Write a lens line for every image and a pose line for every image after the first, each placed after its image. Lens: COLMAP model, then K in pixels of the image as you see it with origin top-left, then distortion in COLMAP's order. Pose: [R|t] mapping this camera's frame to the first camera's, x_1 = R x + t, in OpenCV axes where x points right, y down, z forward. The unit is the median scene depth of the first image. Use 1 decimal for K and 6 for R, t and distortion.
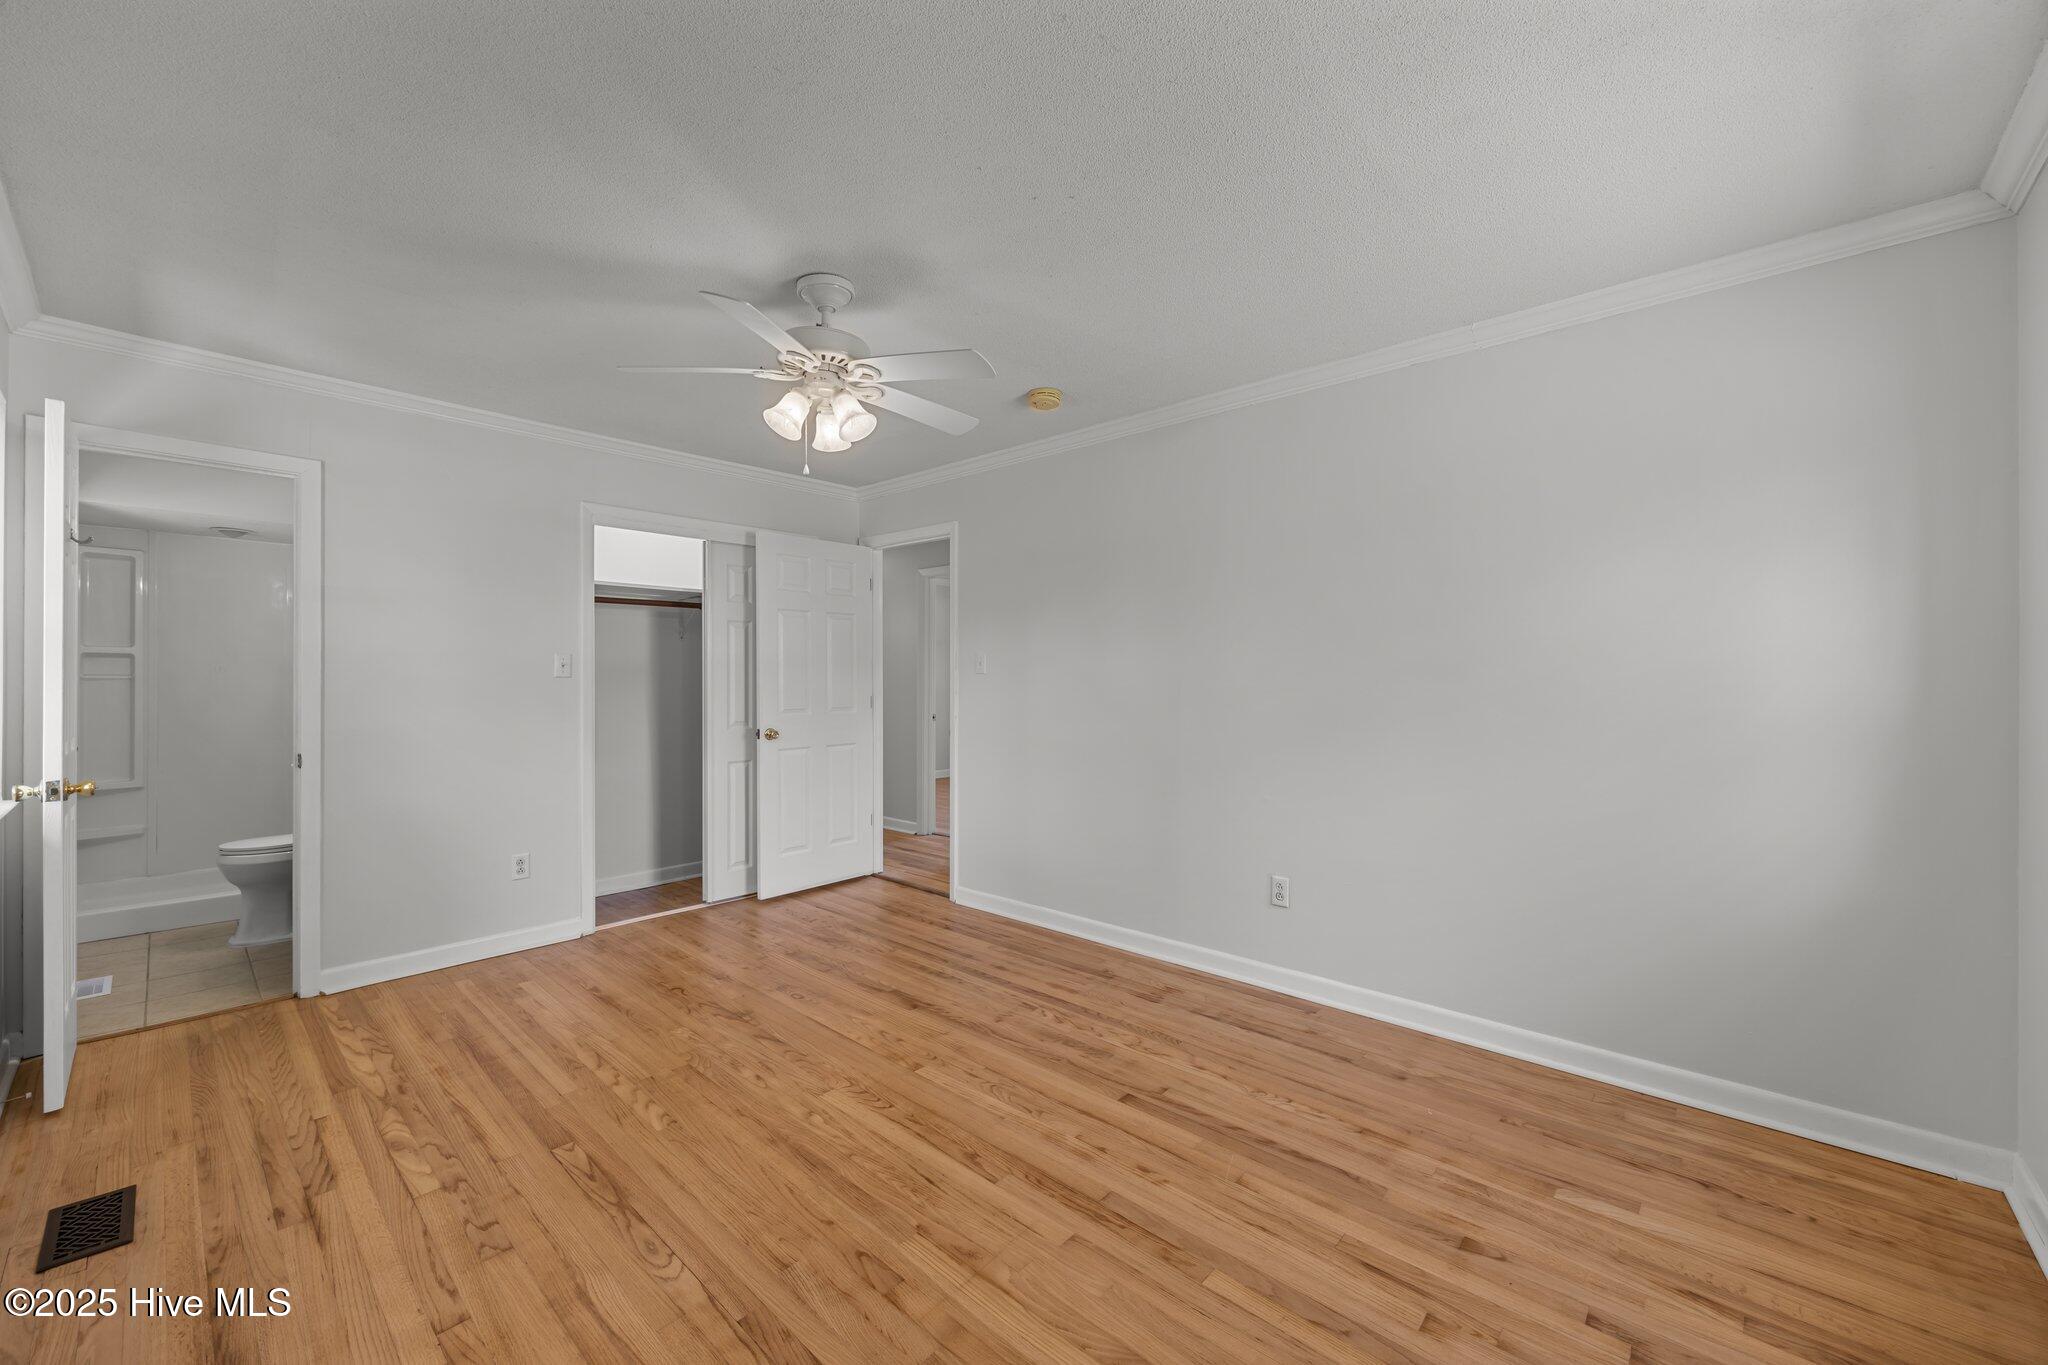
lens RADIAL K [[796.2, 0, 1026.2], [0, 796.2, 683.7], [0, 0, 1]] dist [-0.001768, -0.000071]
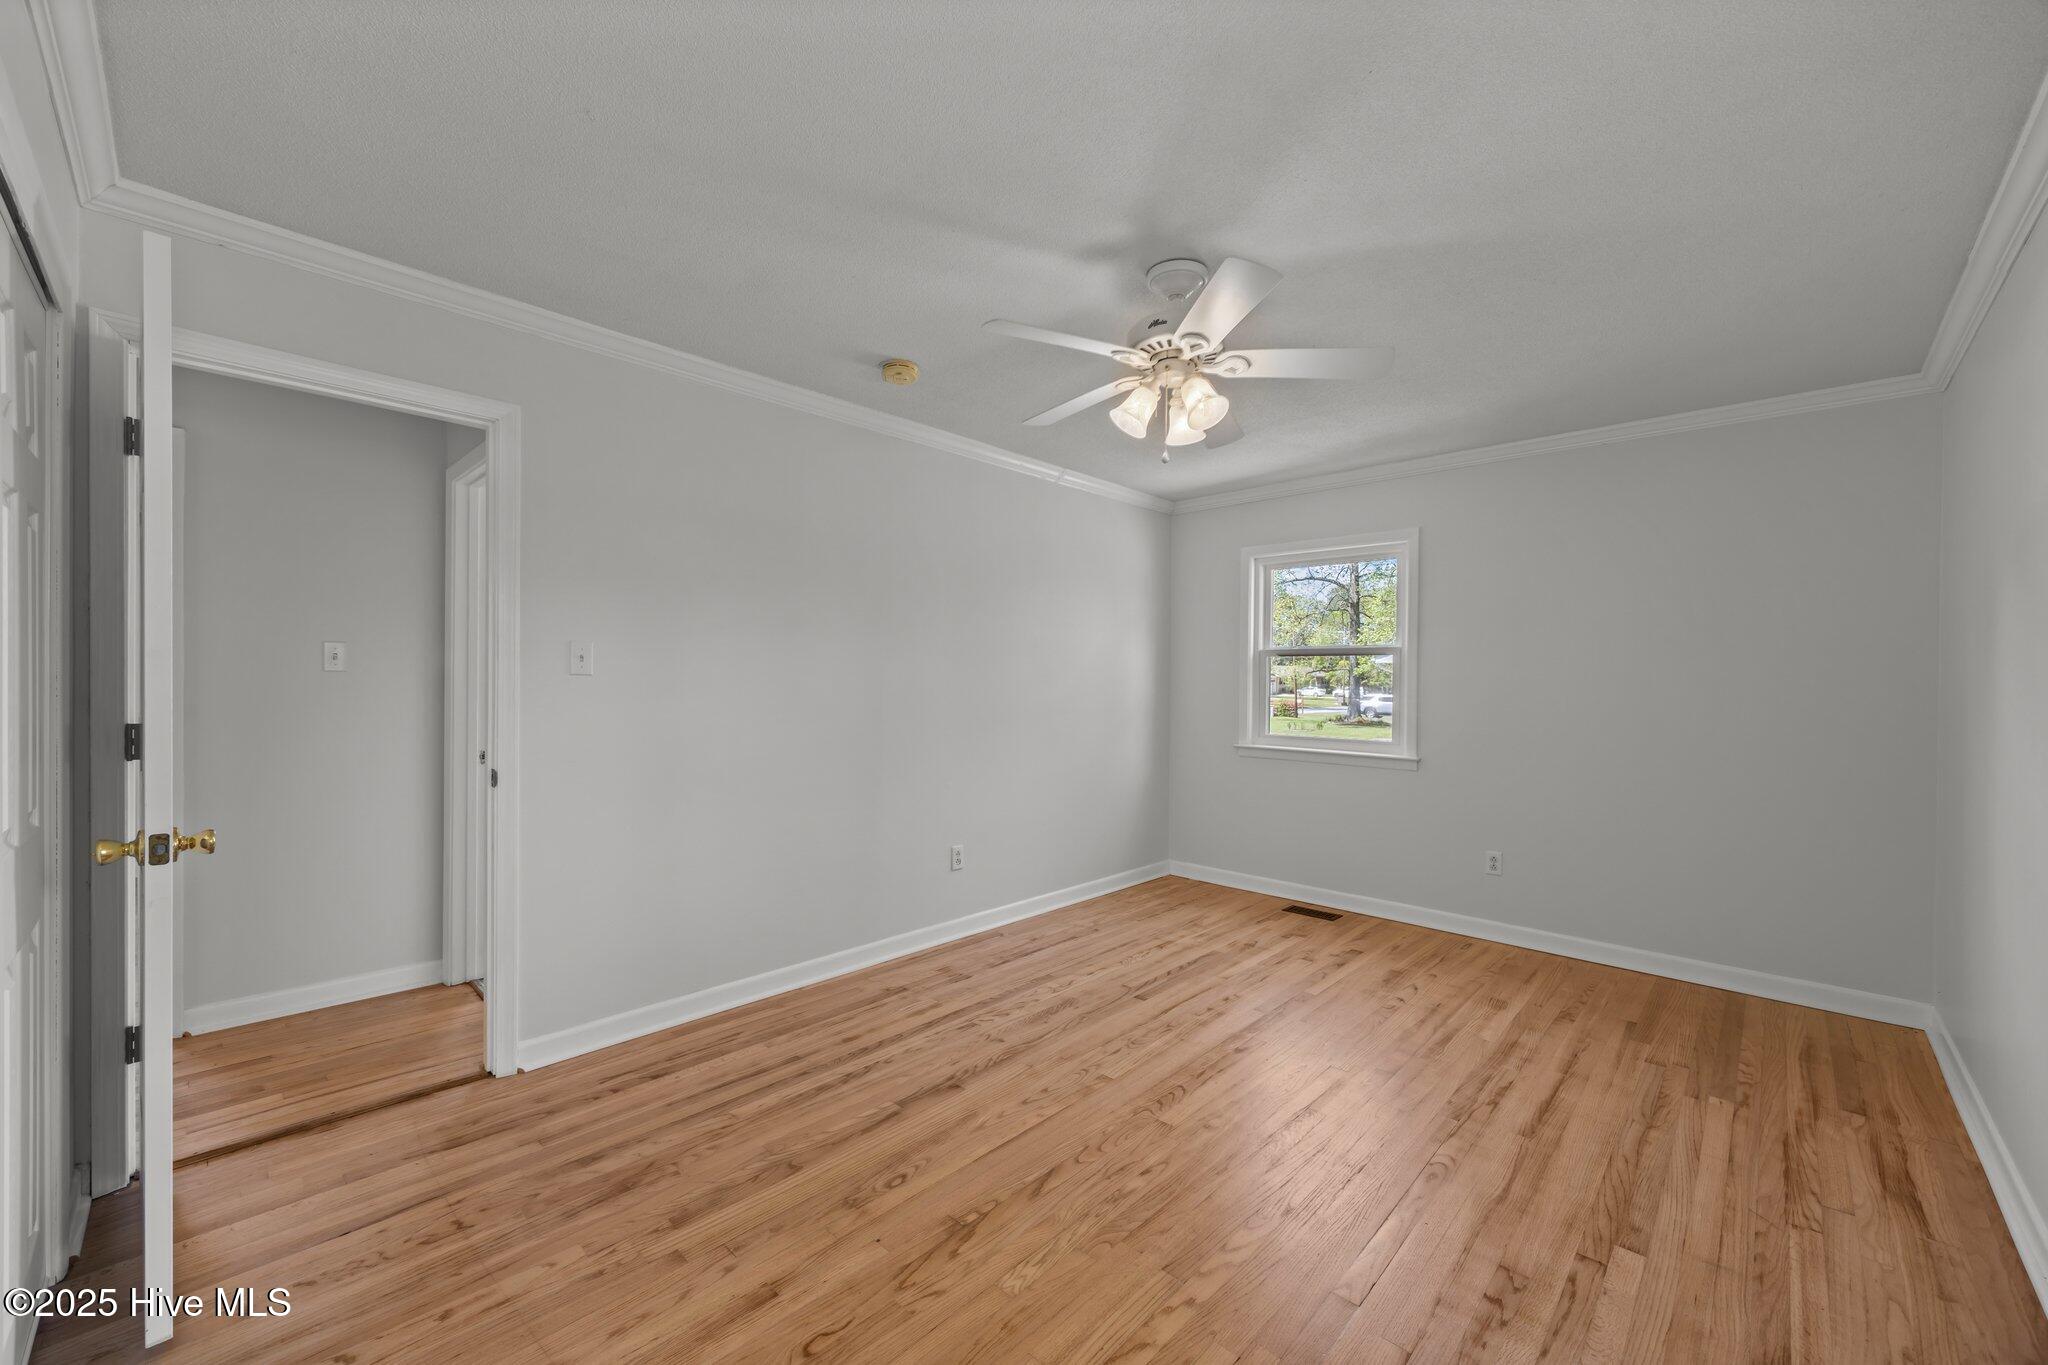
lens RADIAL K [[796.2, 0, 1026.2], [0, 796.2, 683.7], [0, 0, 1]] dist [-0.001768, -0.000071]
pose [[0.018687, 0.000433, 0.999825, -1.065669], [-0.001122, 0.999999, -0.000412, -0.008798], [-0.999825, -0.001114, 0.018688, 1.017220]]
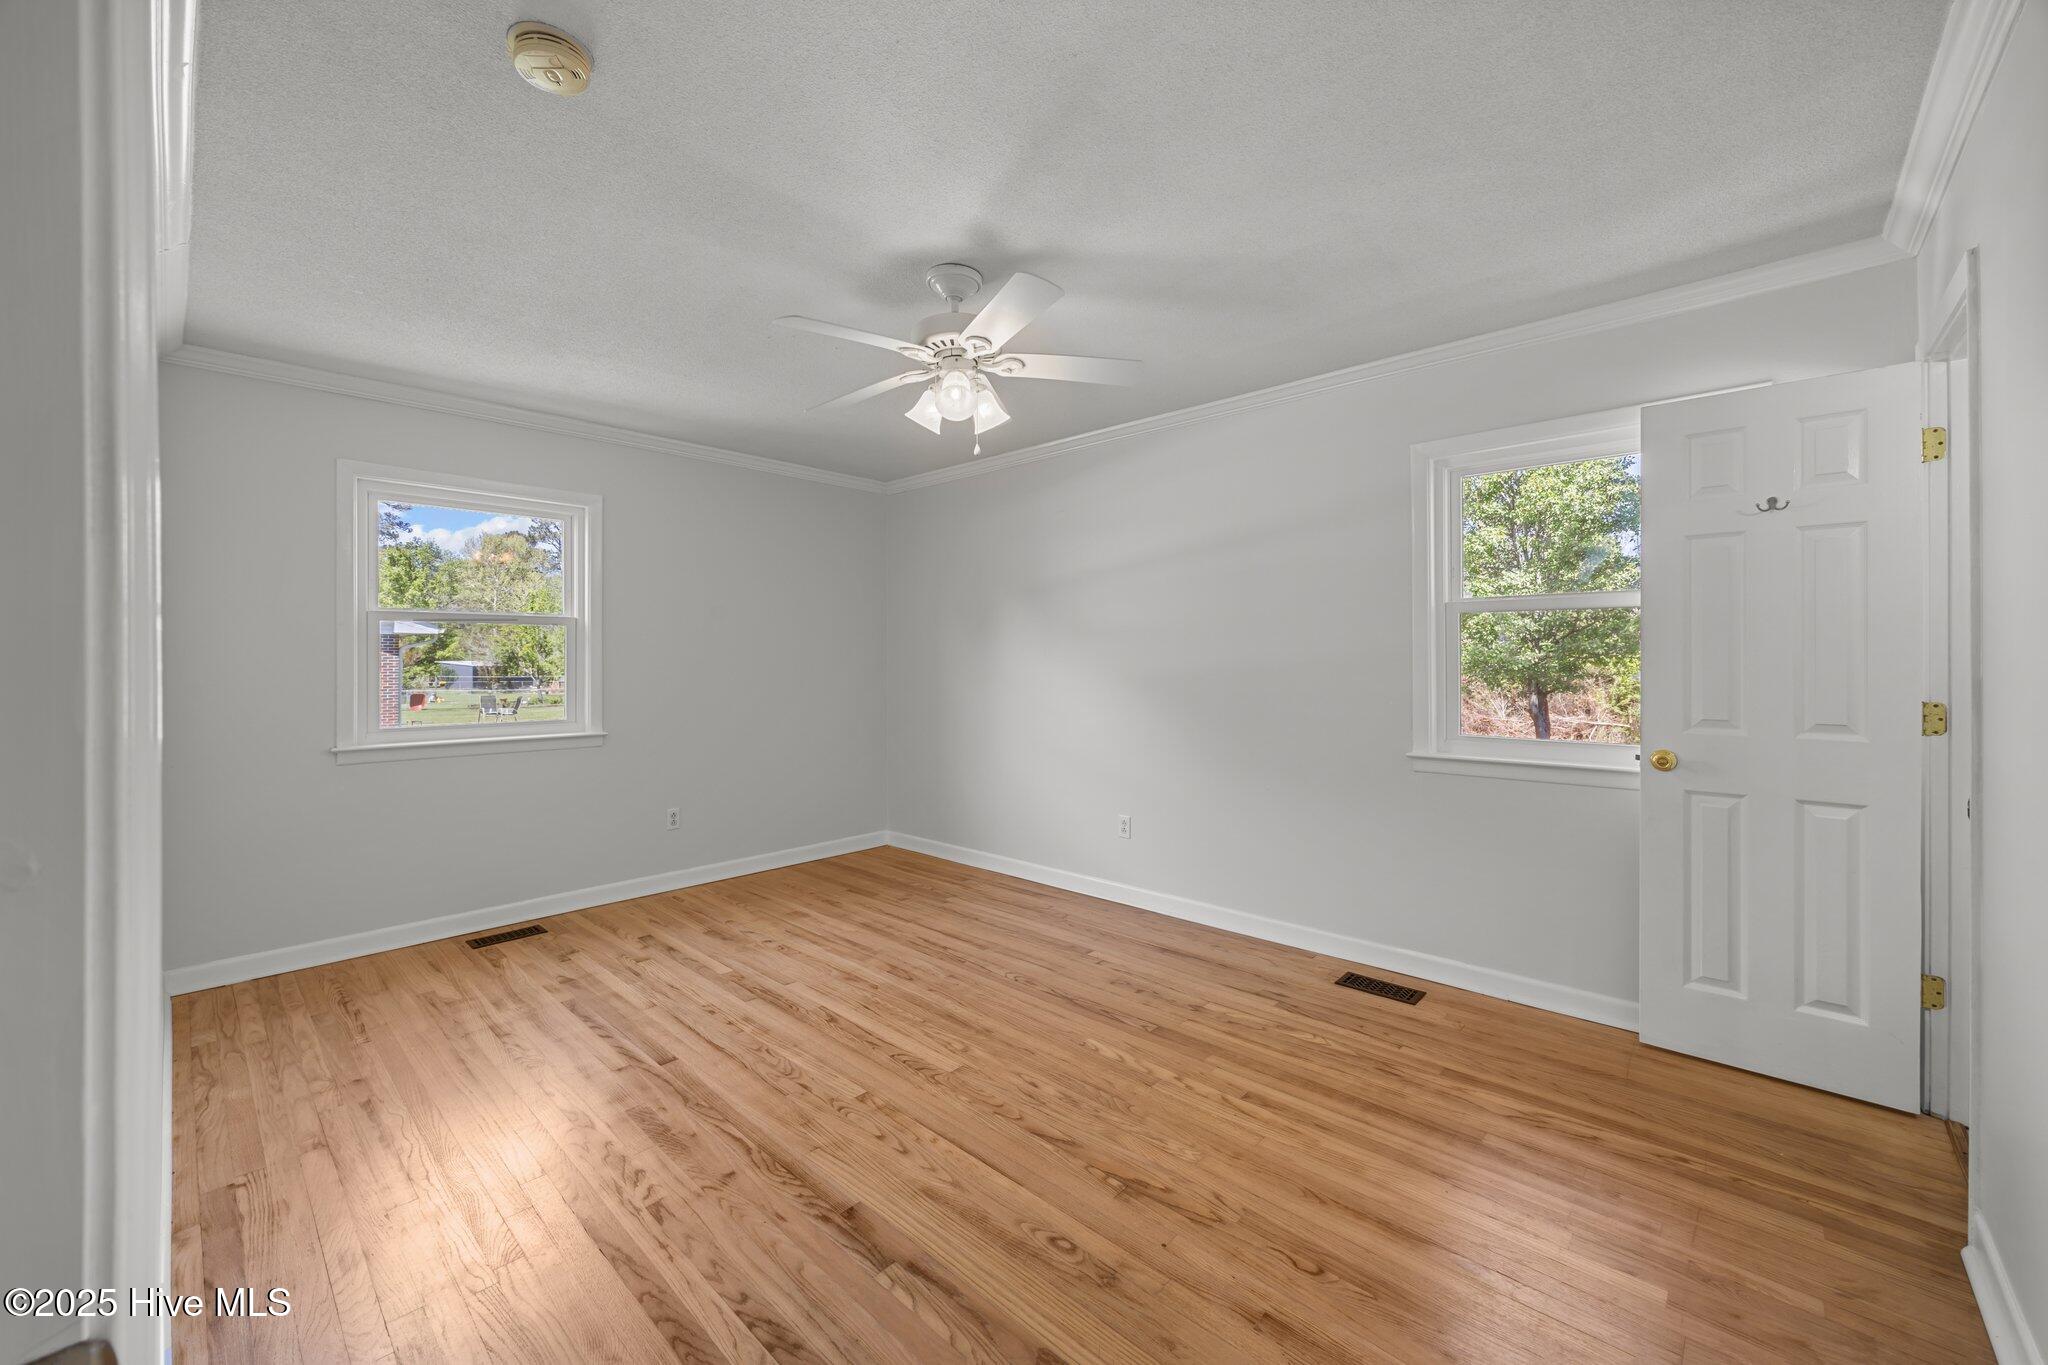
lens RADIAL K [[788.3, 0, 1023.4], [0, 788.3, 656.9], [0, 0, 1]] dist [-0.003630, -0.000152]
pose [[-0.999936, 0.005564, 0.009845, -0.308574], [0.005613, 0.999972, 0.004970, -0.010745], [-0.009817, 0.005025, -0.999939, 1.763692]]
